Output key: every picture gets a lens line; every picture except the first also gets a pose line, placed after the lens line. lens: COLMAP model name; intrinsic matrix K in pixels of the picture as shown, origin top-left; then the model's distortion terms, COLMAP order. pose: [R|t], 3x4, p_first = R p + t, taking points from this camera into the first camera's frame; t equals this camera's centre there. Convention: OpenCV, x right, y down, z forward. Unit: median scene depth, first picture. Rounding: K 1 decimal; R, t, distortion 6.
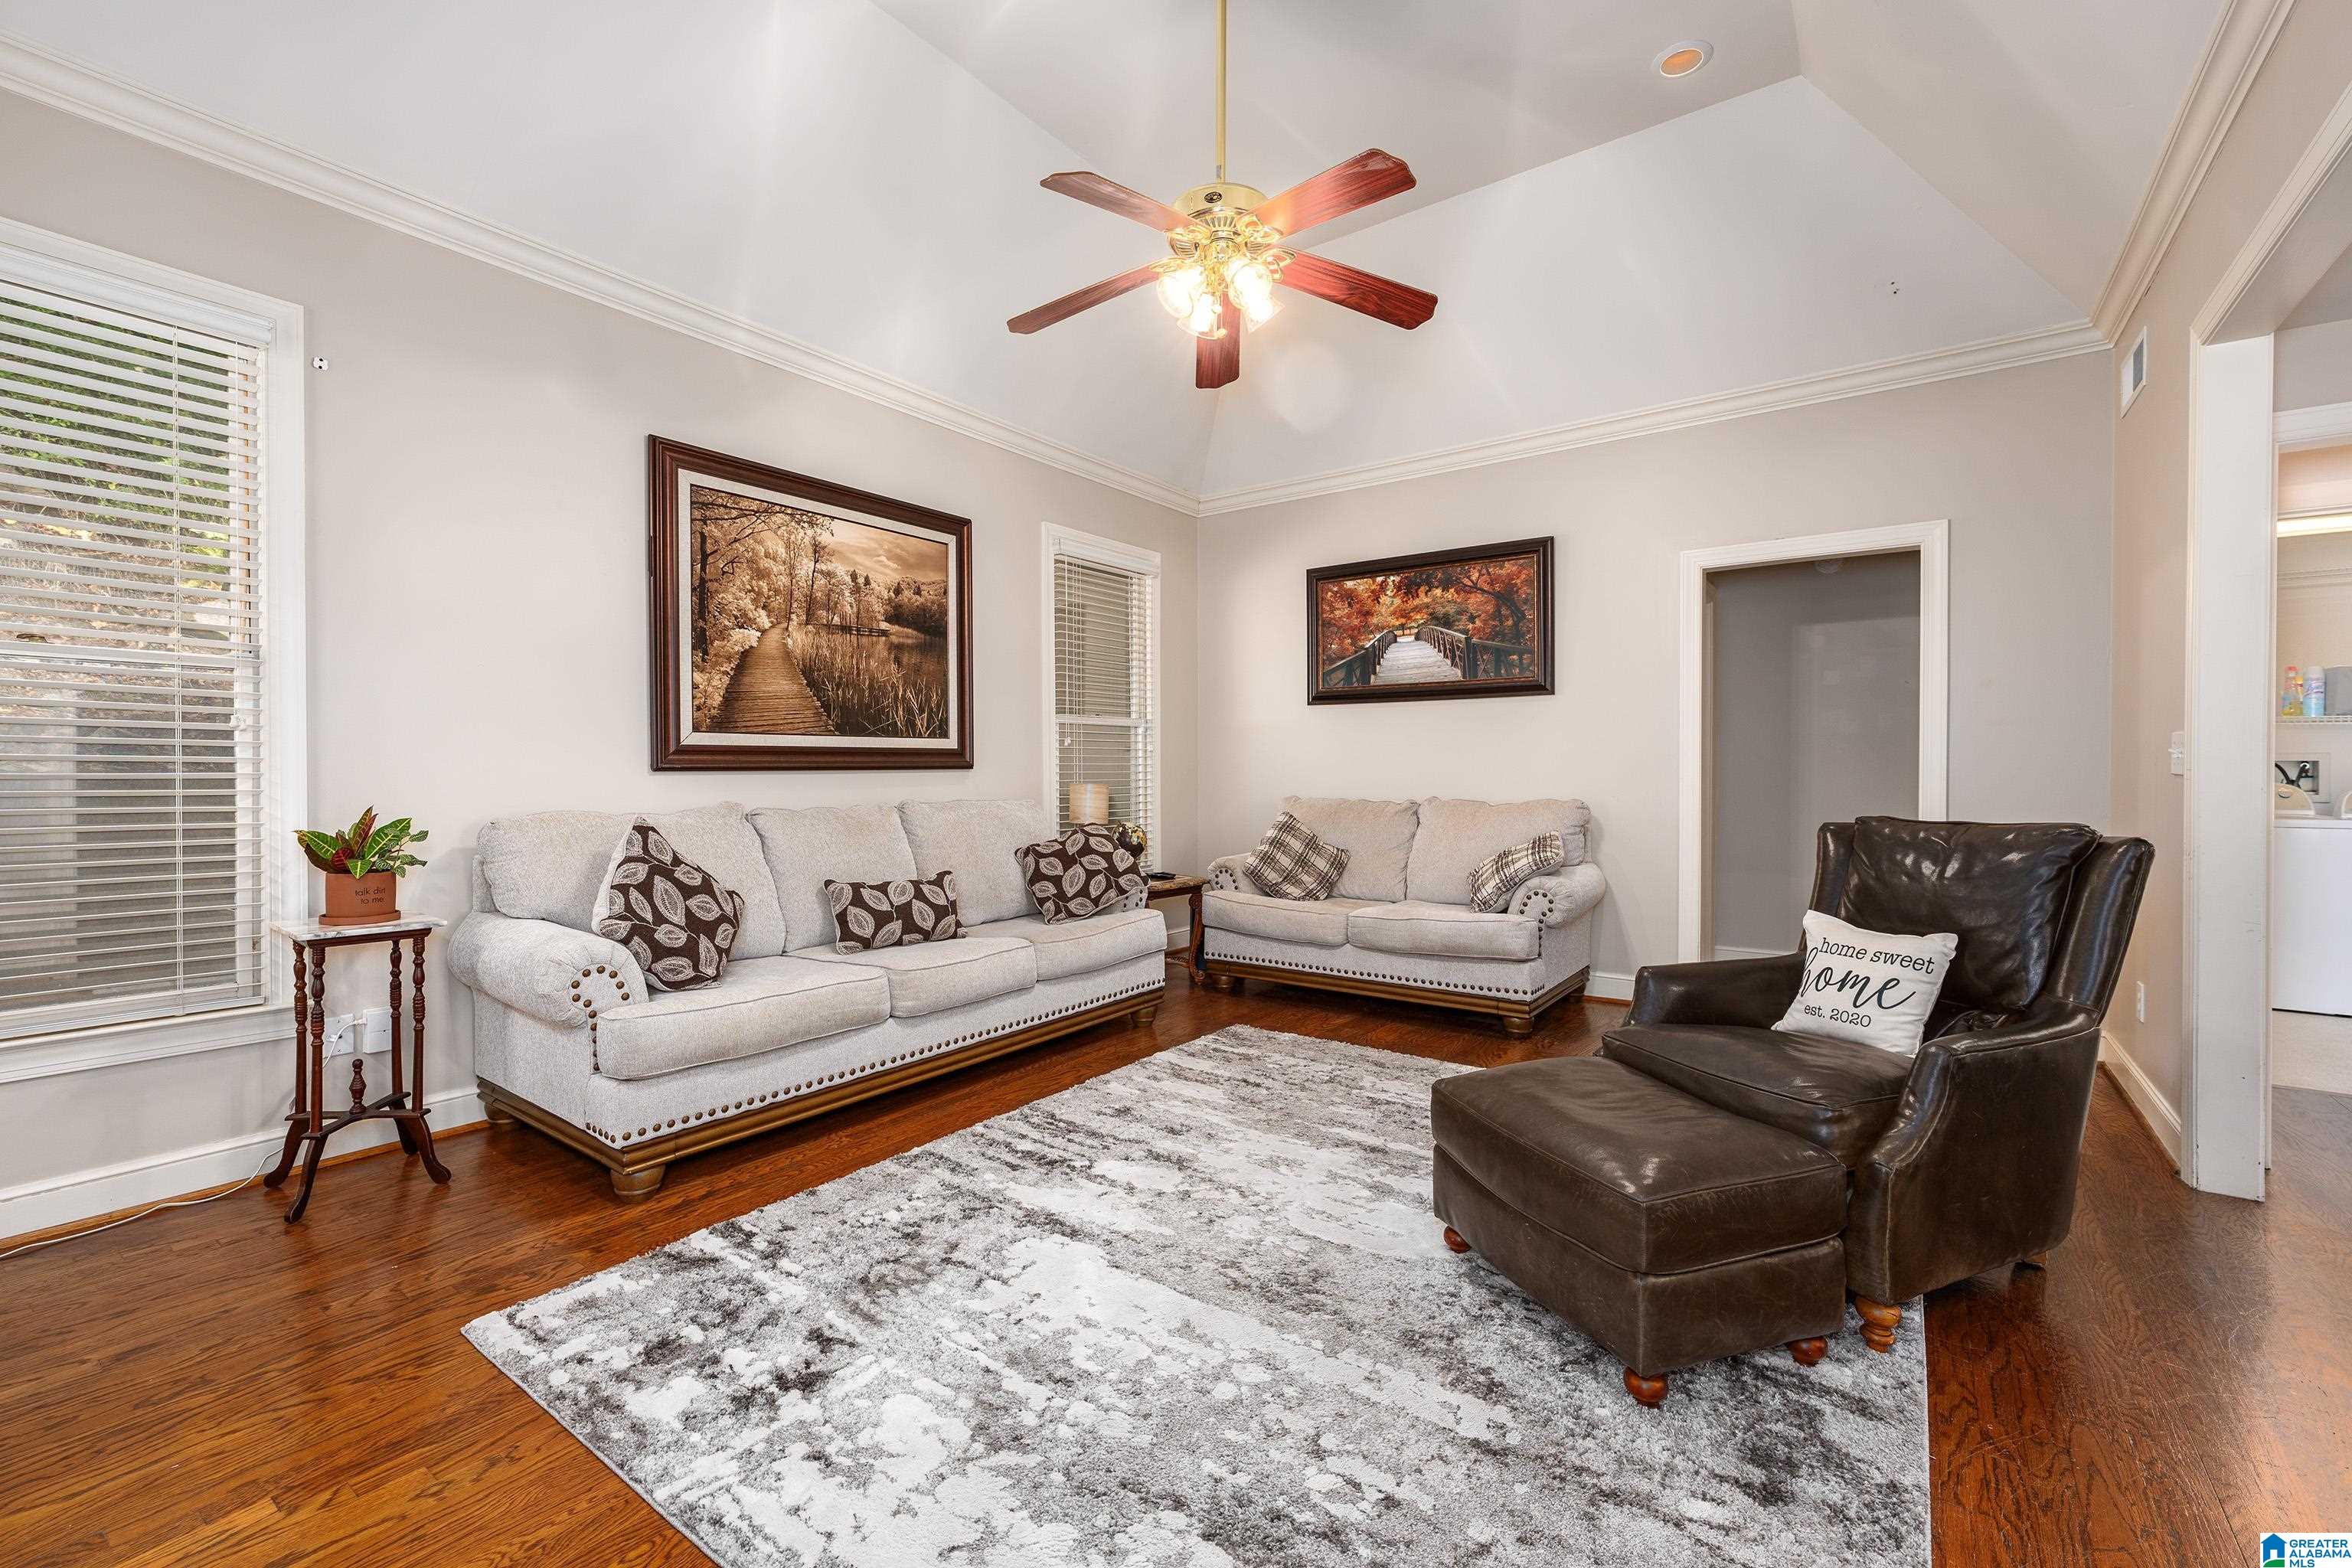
lens RADIAL K [[997.0, 0, 1176.1], [0, 997.0, 773.1], [0, 0, 1]] dist [0.002131, 0.000280]
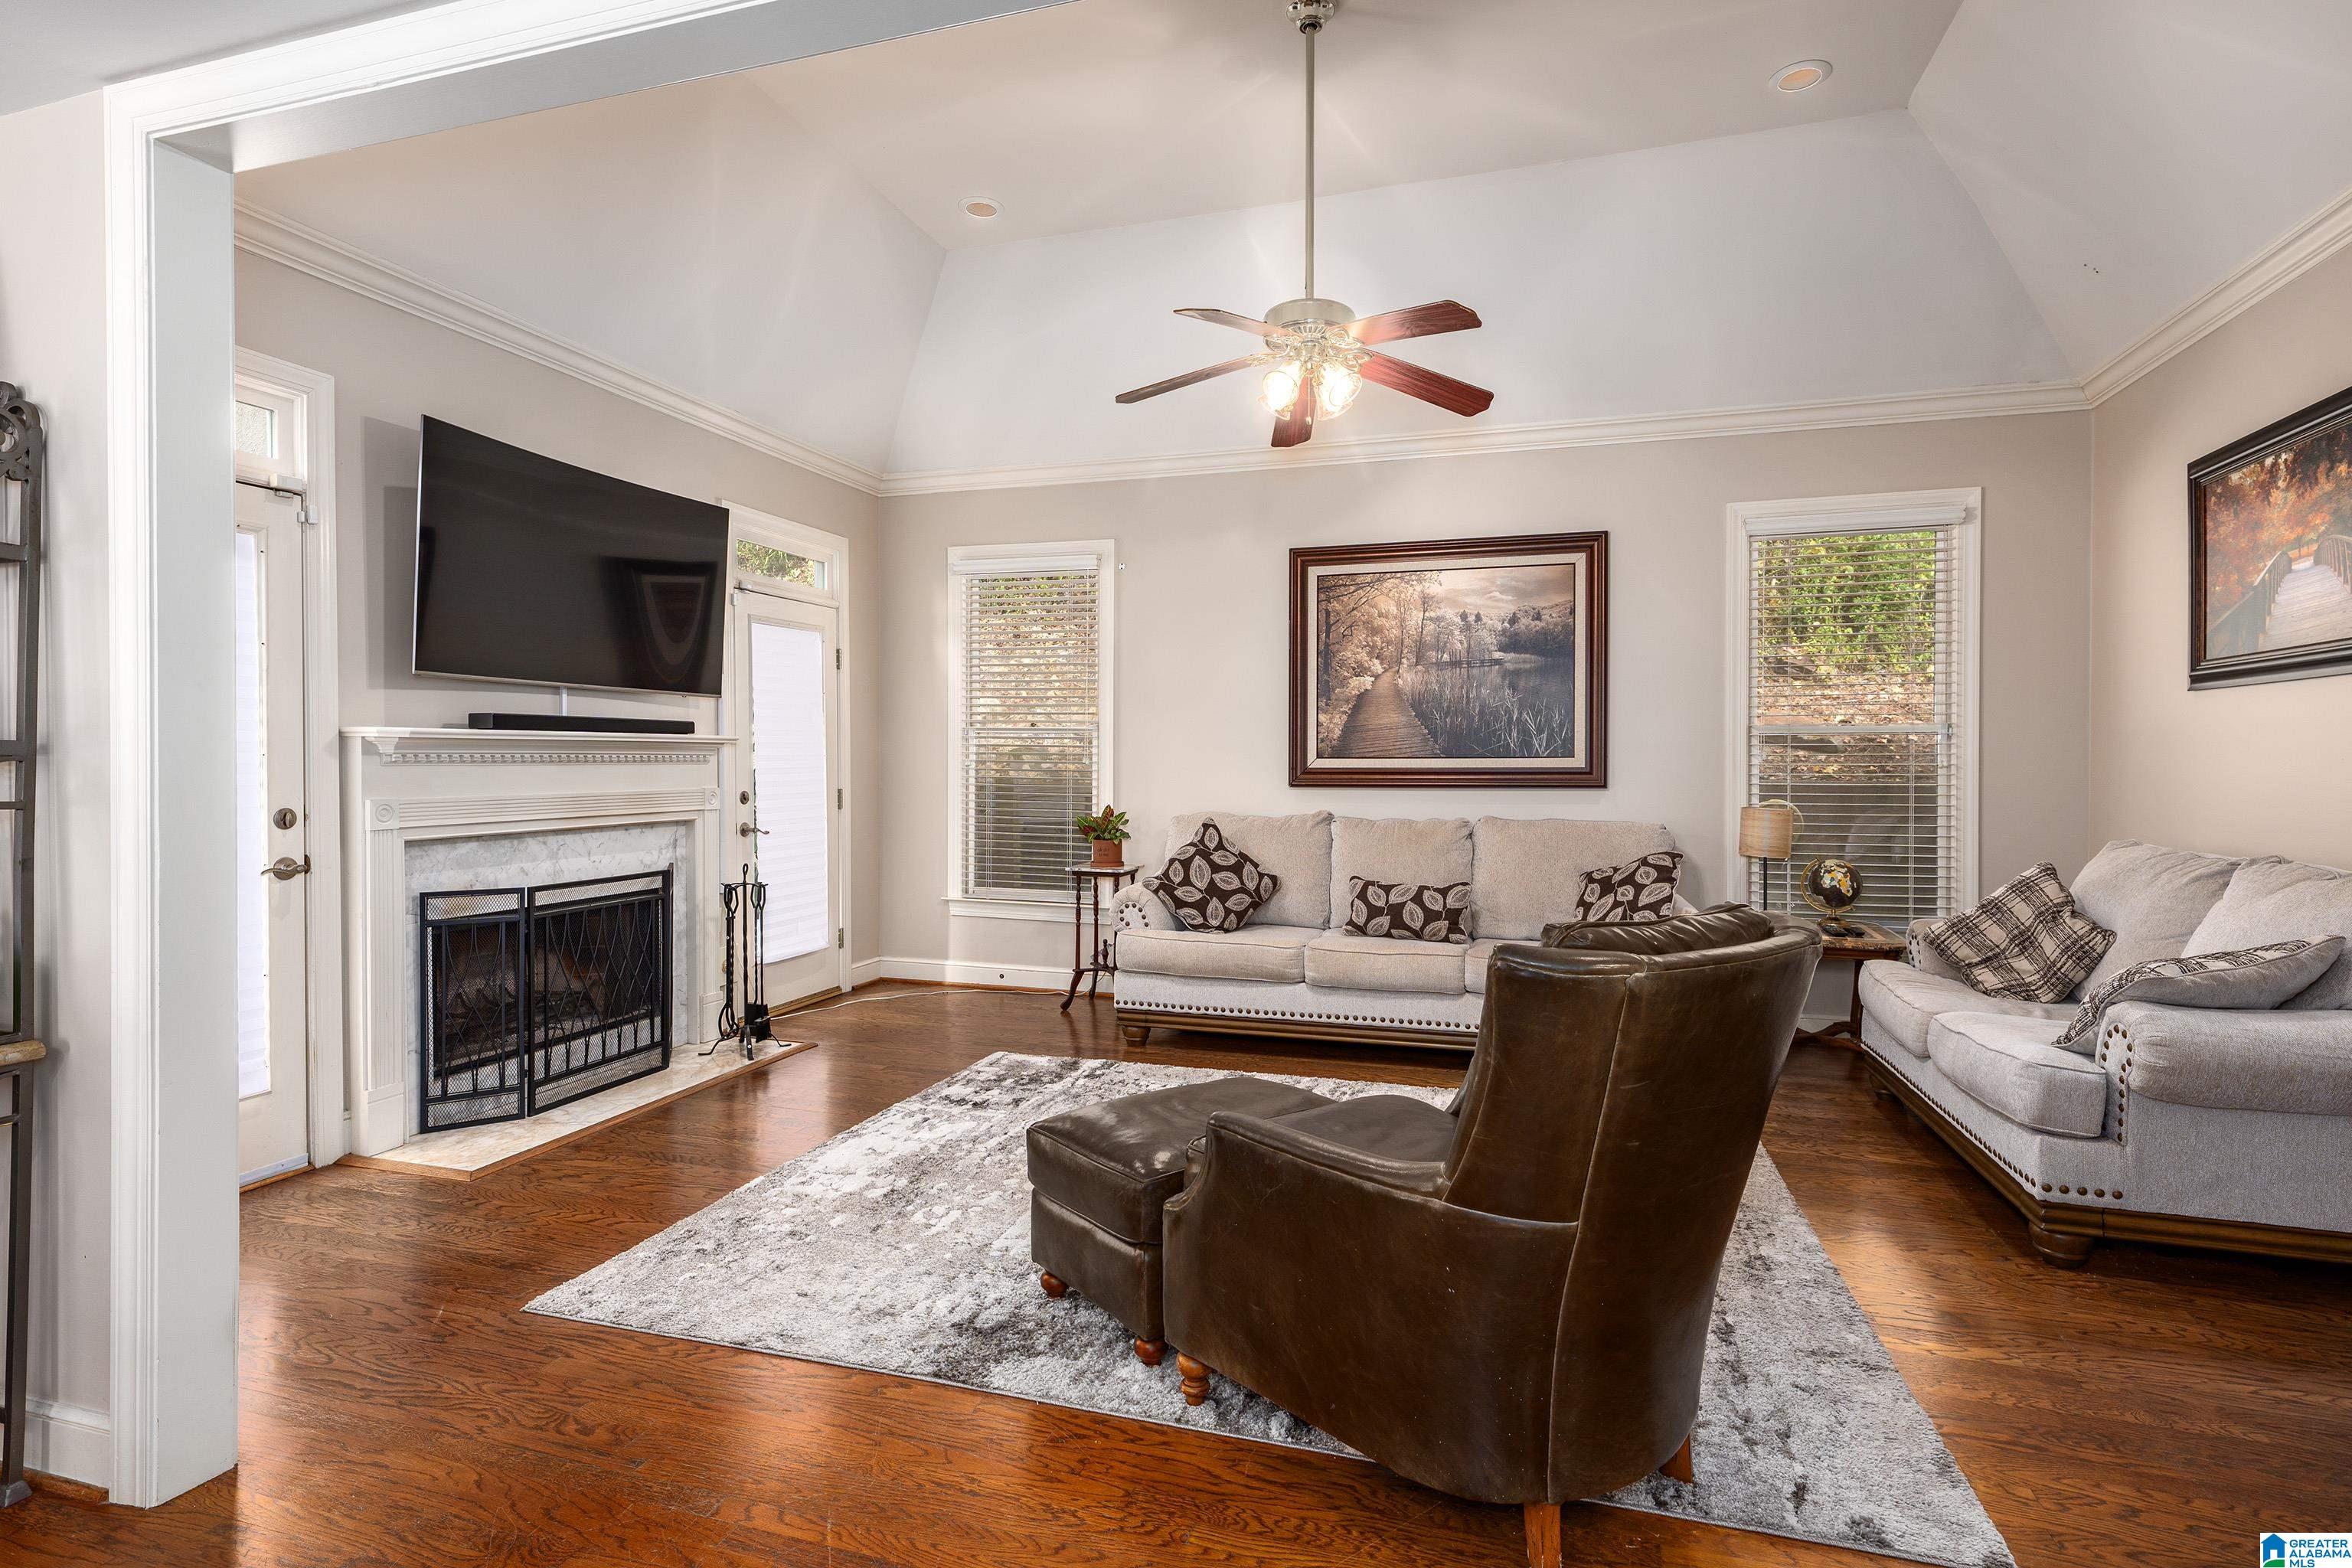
lens RADIAL K [[1149.1, 0, 1172.6], [0, 1149.1, 771.5], [0, 0, 1]] dist [0.002470, 0.000414]
pose [[0.312377, 0.006679, -0.949935, 0.871190], [-0.007288, 0.999963, 0.004634, -0.026988], [0.949930, 0.005475, 0.312414, 0.302437]]
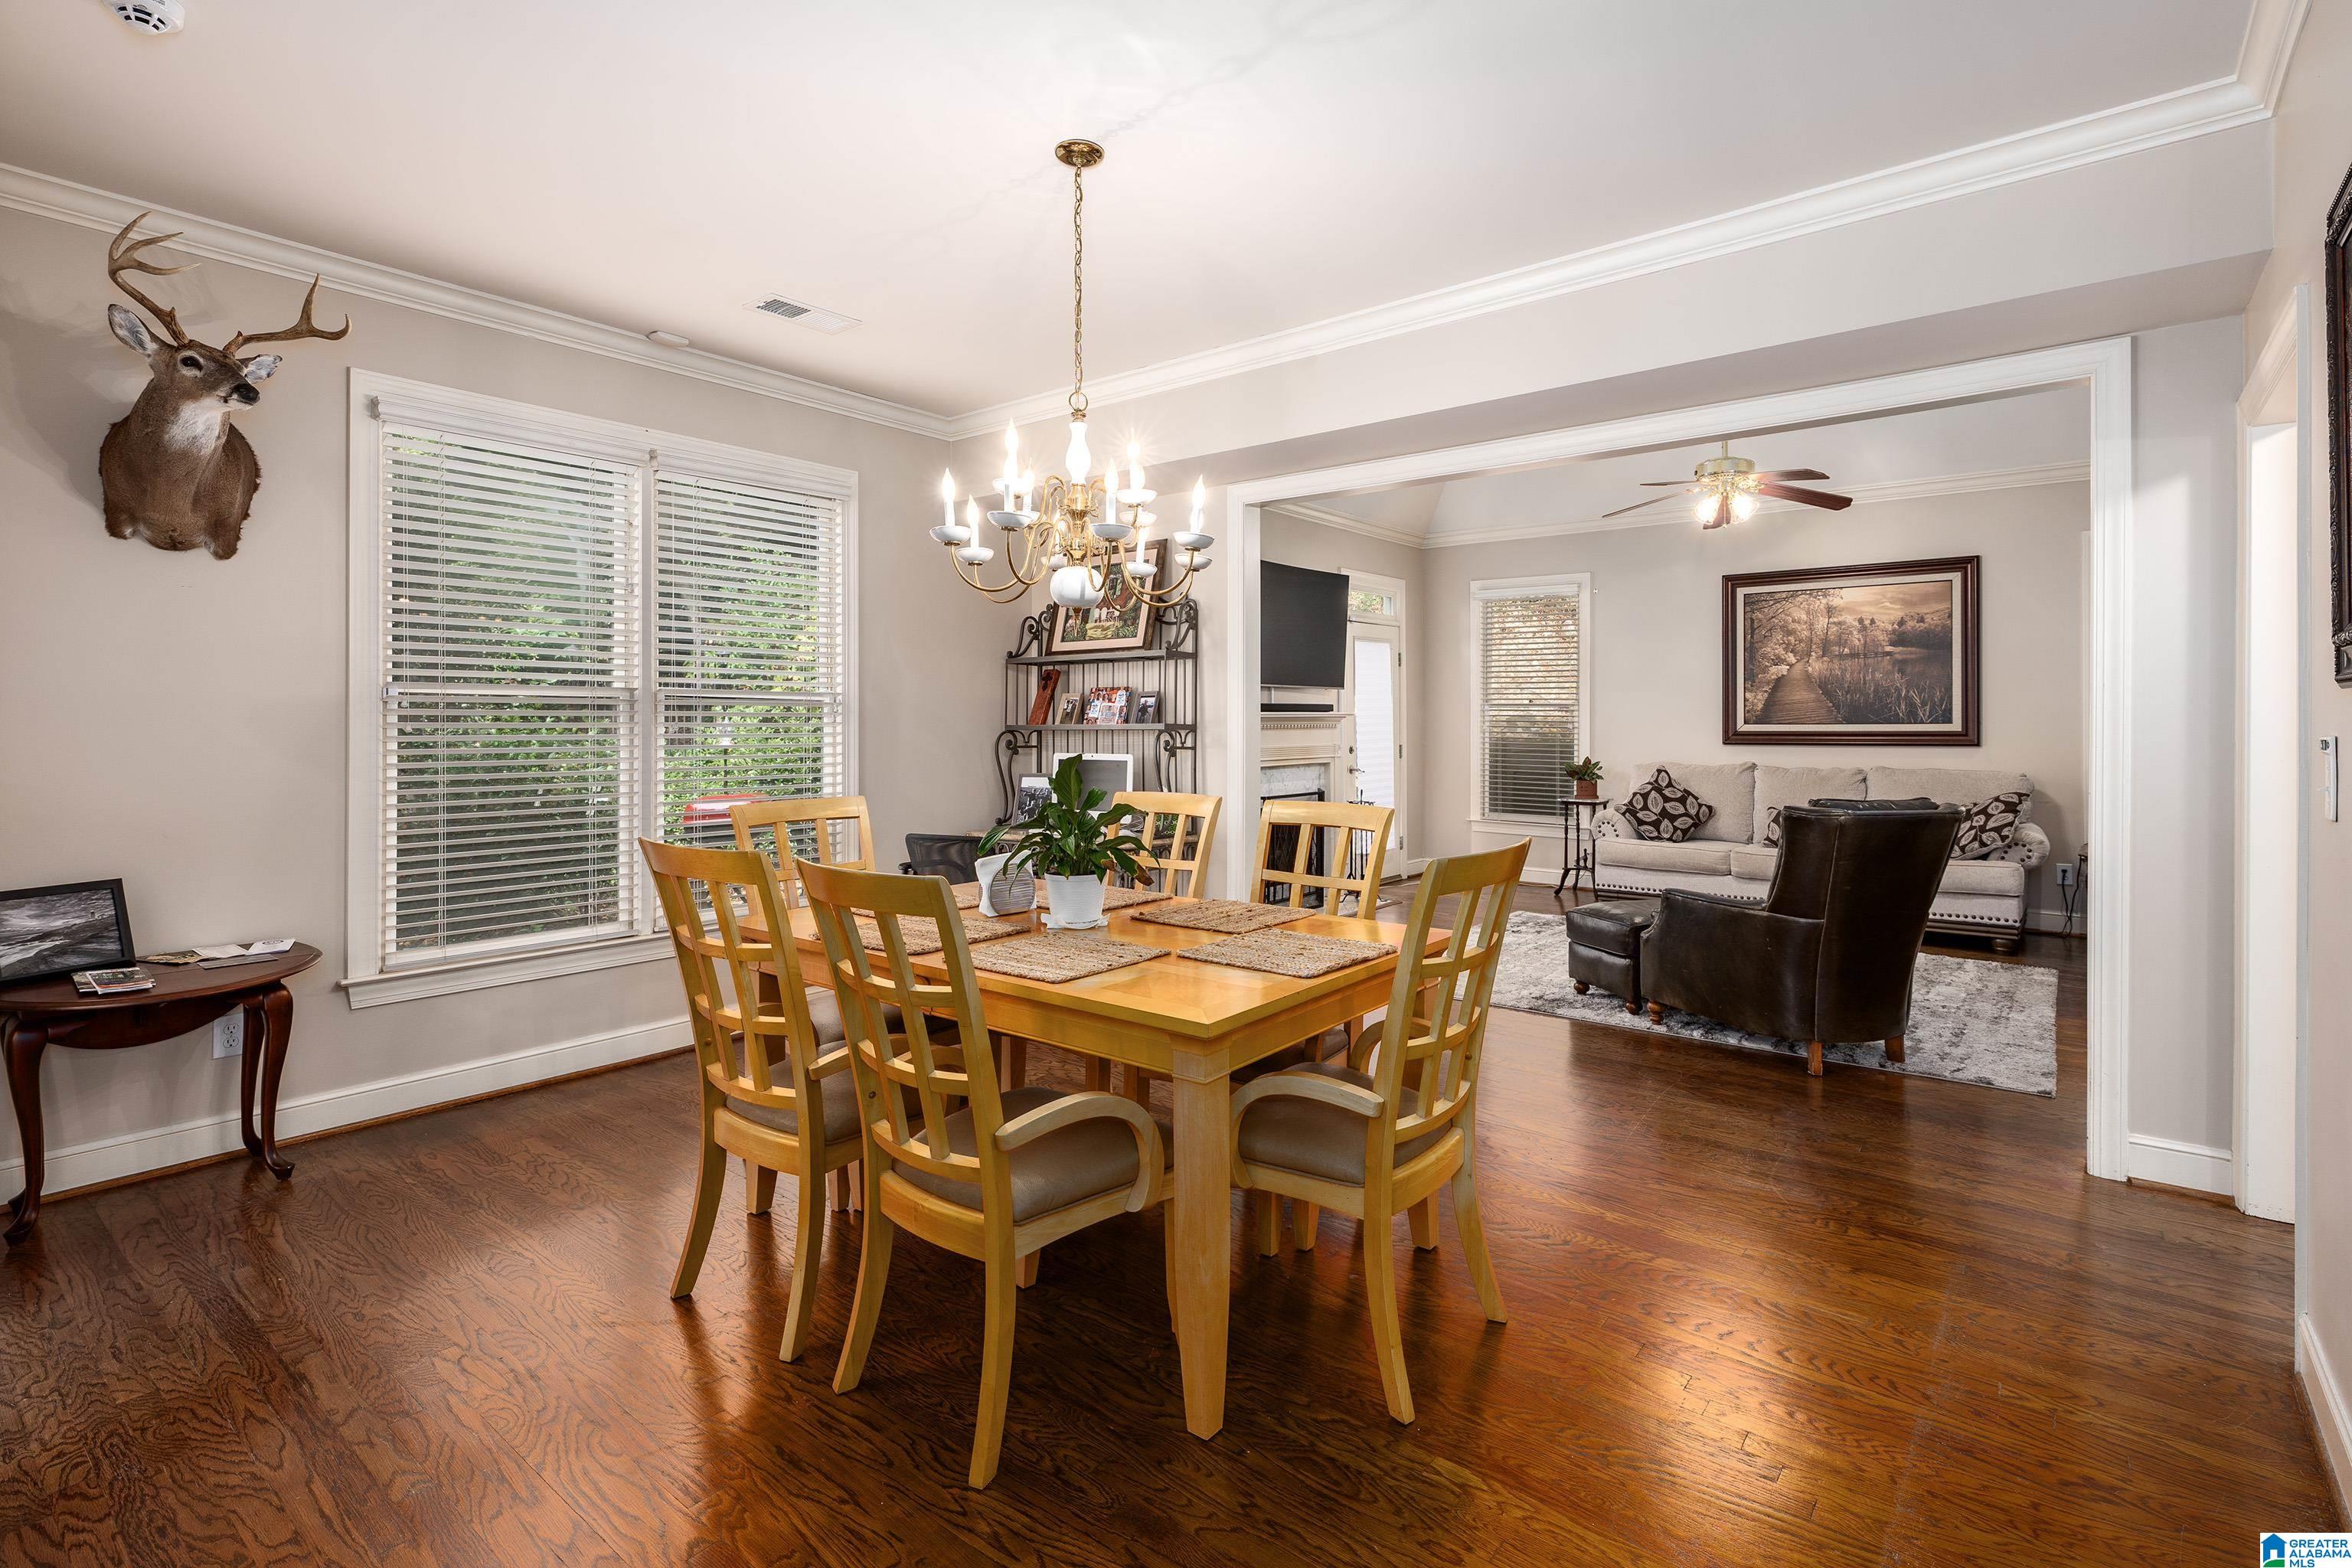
lens RADIAL K [[1073.8, 0, 1227.6], [0, 1073.8, 720.5], [0, 0, 1]] dist [0.000037, 0.000069]
pose [[-0.034067, -0.002829, -0.999416, 1.481743], [-0.004671, 0.999986, -0.002672, -0.035653], [0.999409, 0.004577, -0.034079, 0.078745]]
